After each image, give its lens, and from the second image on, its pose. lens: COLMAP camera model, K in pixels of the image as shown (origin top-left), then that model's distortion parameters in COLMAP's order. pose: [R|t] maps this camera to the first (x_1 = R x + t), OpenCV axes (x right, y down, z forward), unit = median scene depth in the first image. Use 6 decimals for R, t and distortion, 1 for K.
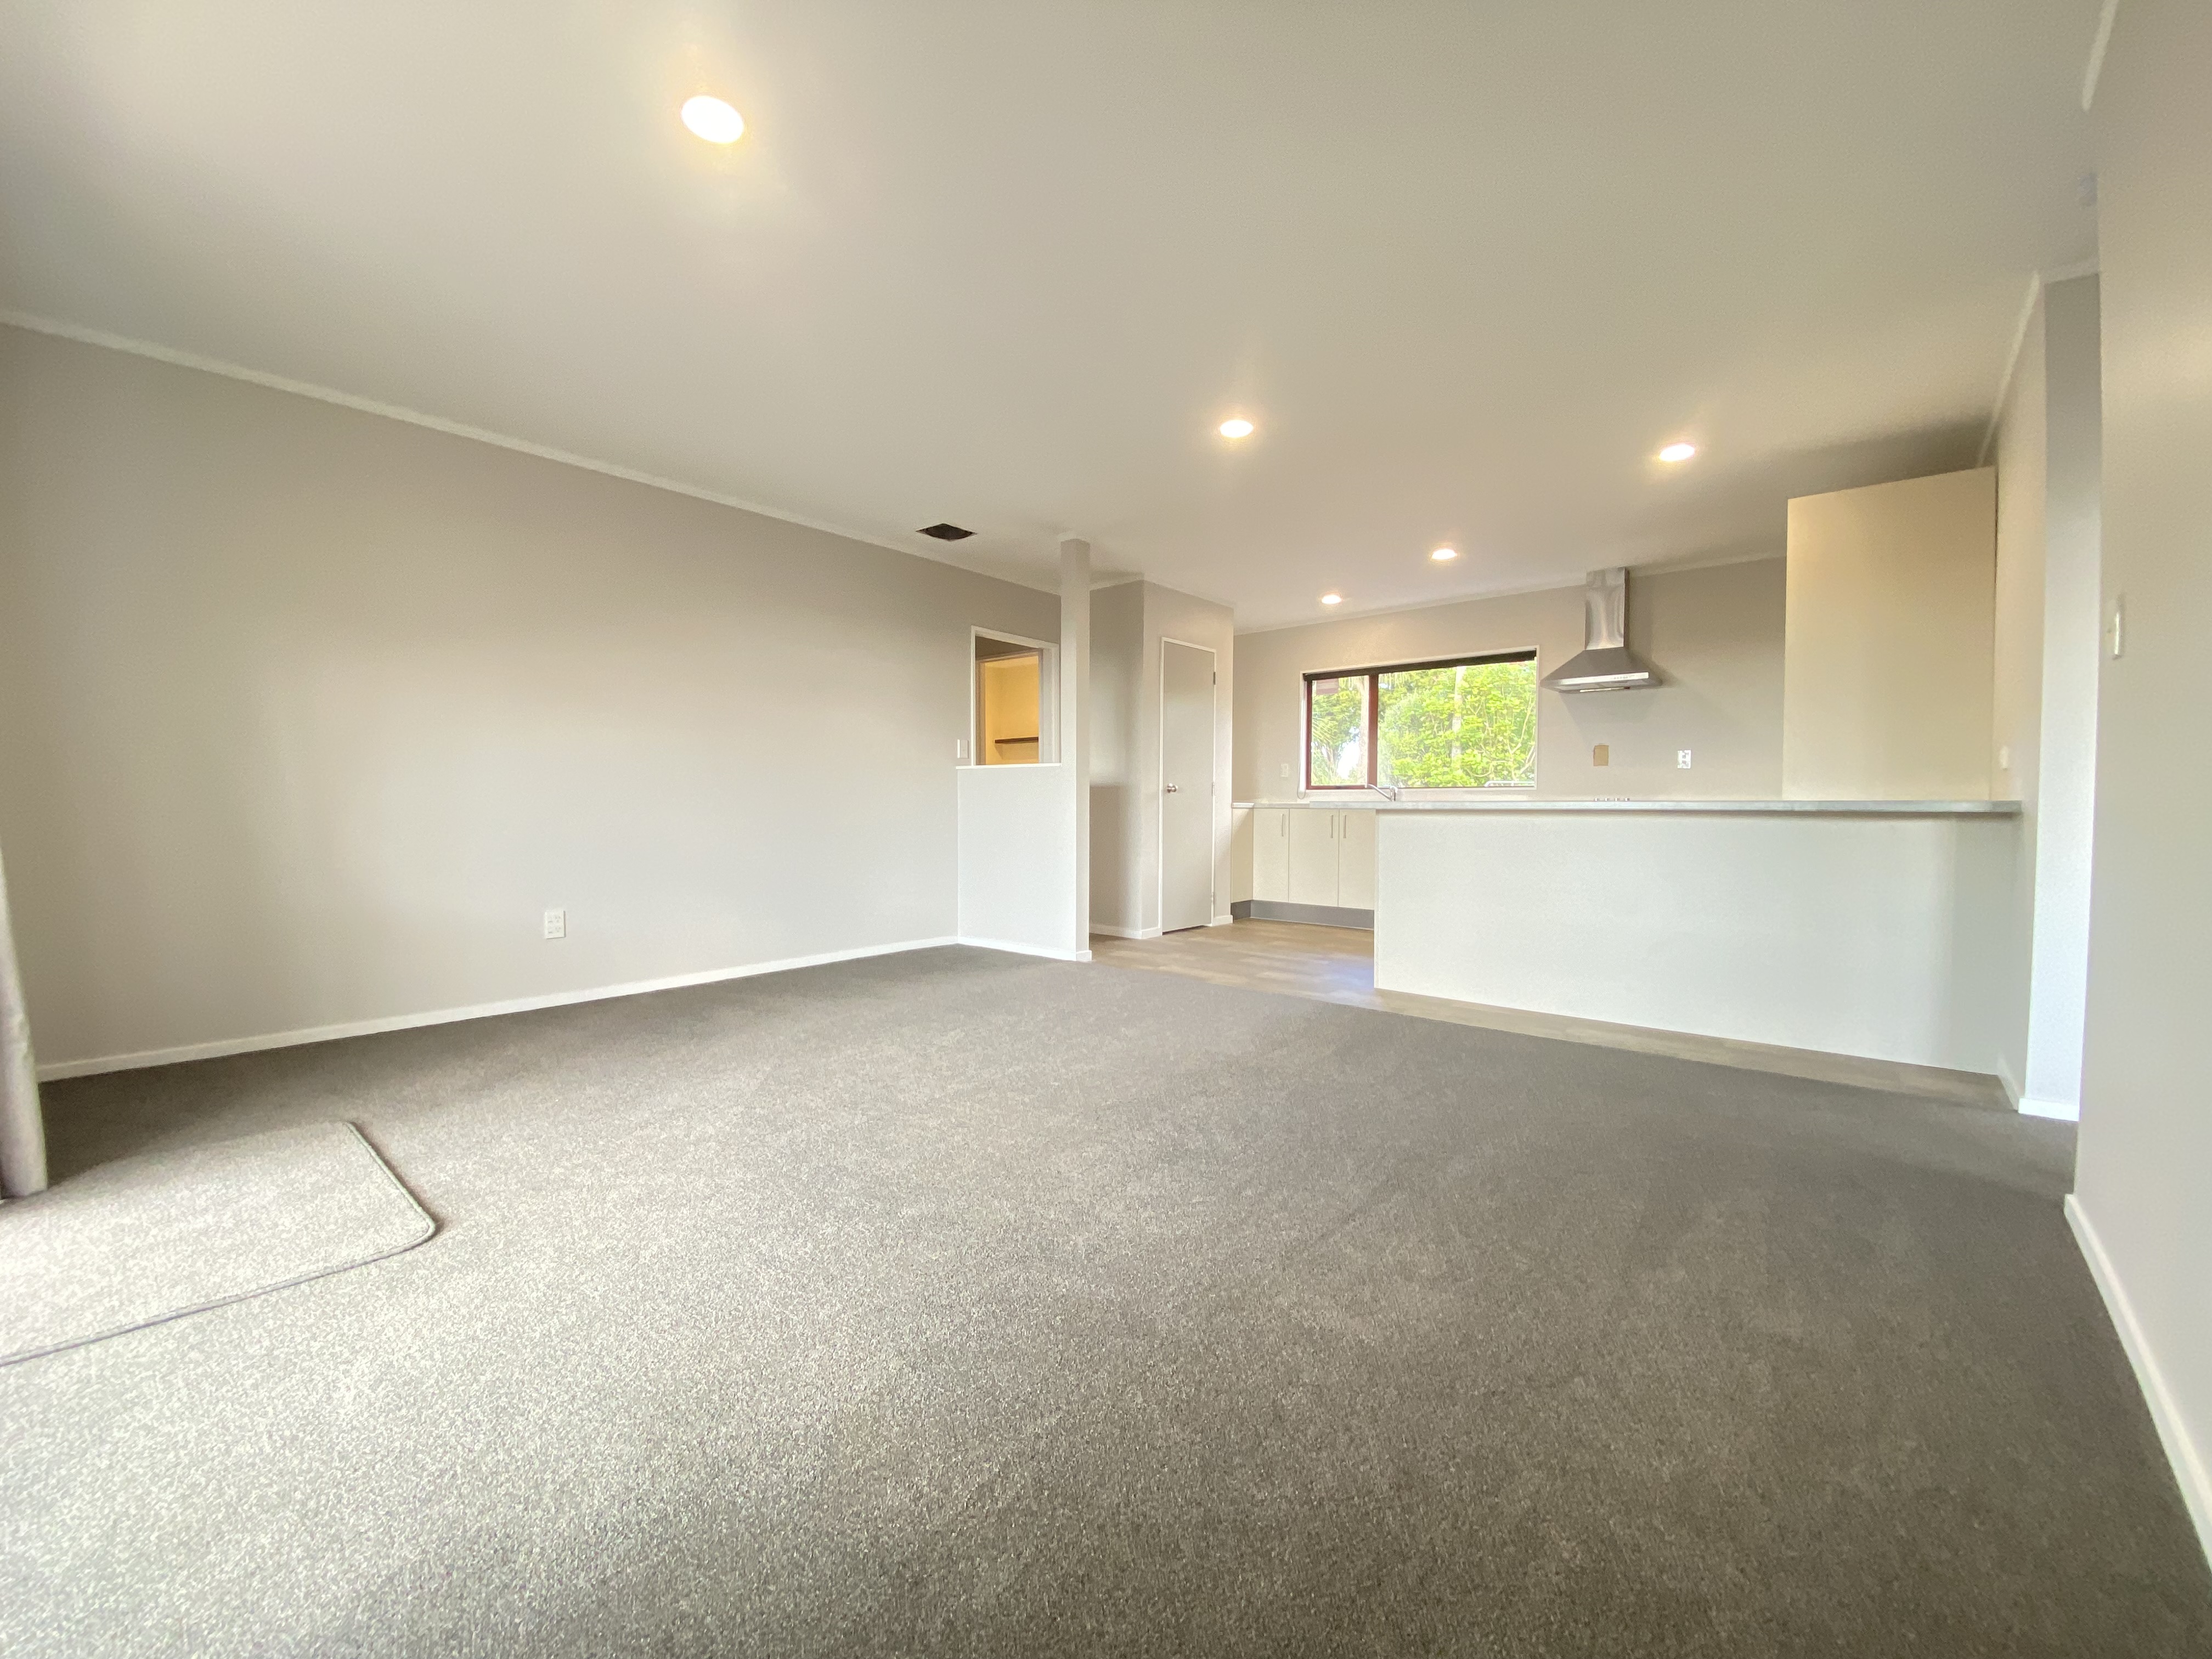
lens RADIAL K [[903.7, 0, 1095.4], [0, 903.7, 843.8], [0, 0, 1]] dist [0.001413, 0.000102]
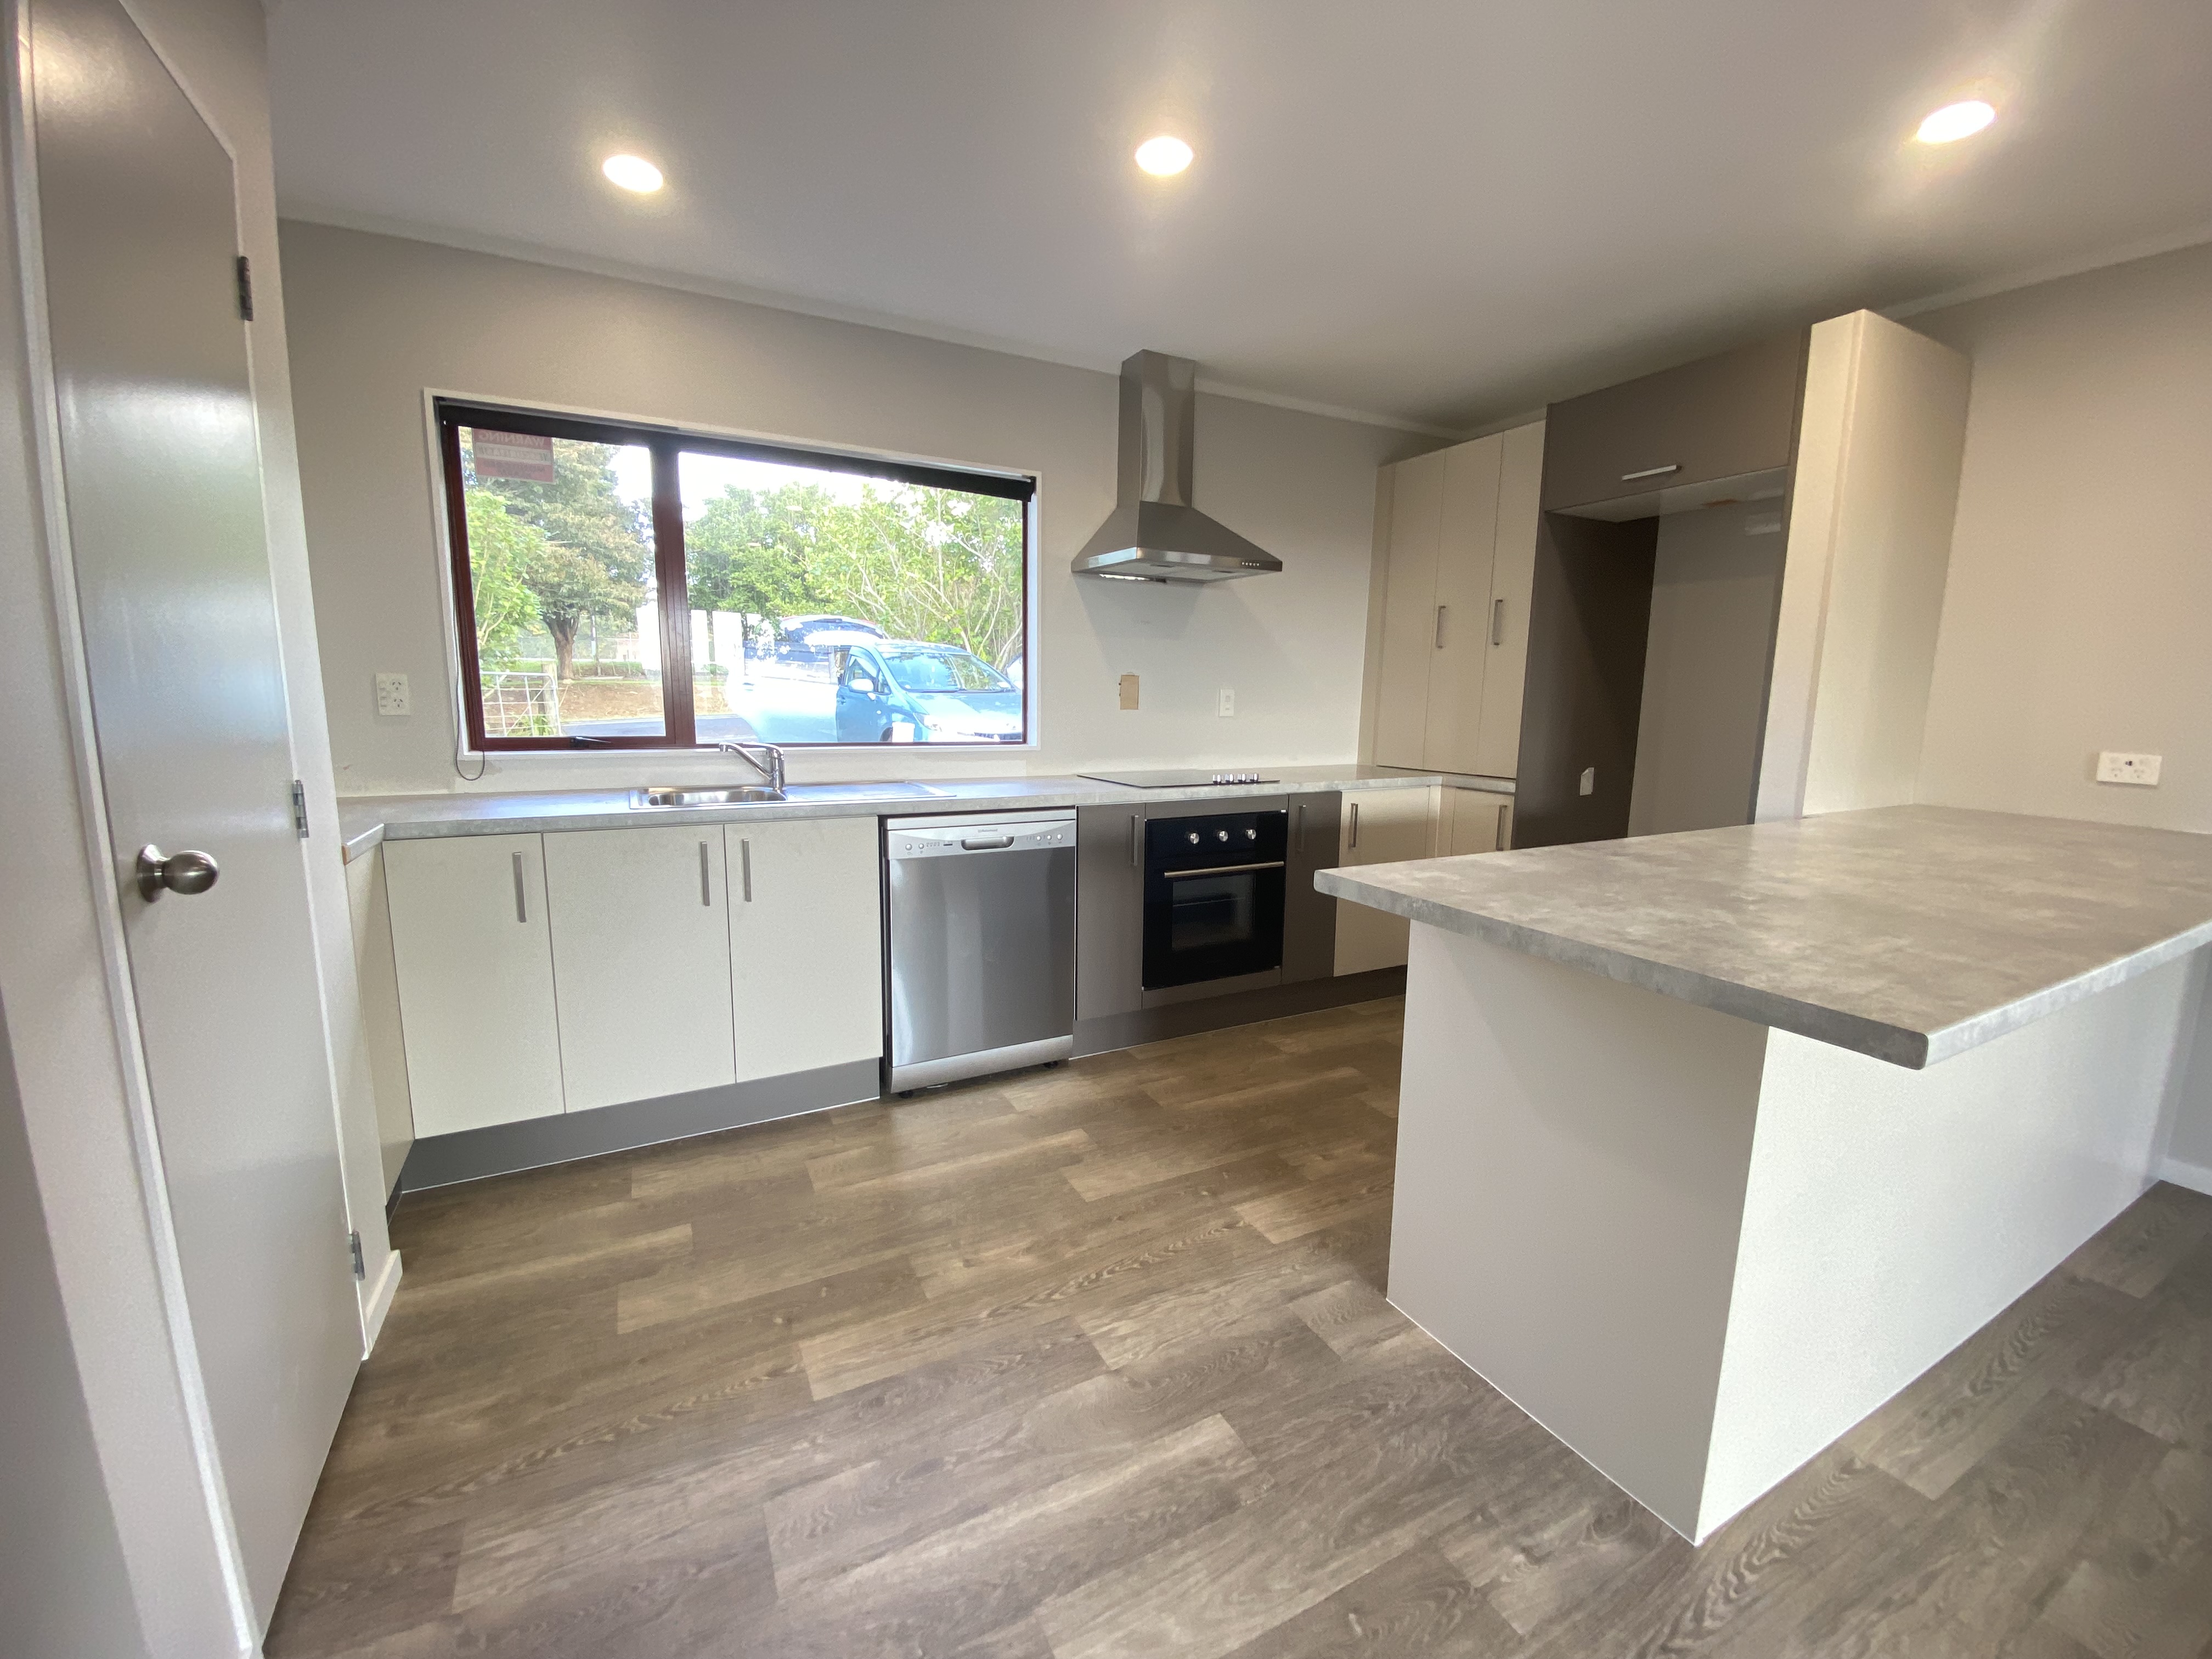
lens RADIAL K [[903.7, 0, 1095.4], [0, 903.7, 843.8], [0, 0, 1]] dist [0.001413, 0.000102]
pose [[0.359024, -0.152686, 0.920754, -0.008290], [0.018713, 0.987507, 0.156459, -0.079343], [-0.933141, -0.038943, 0.357396, 0.691871]]
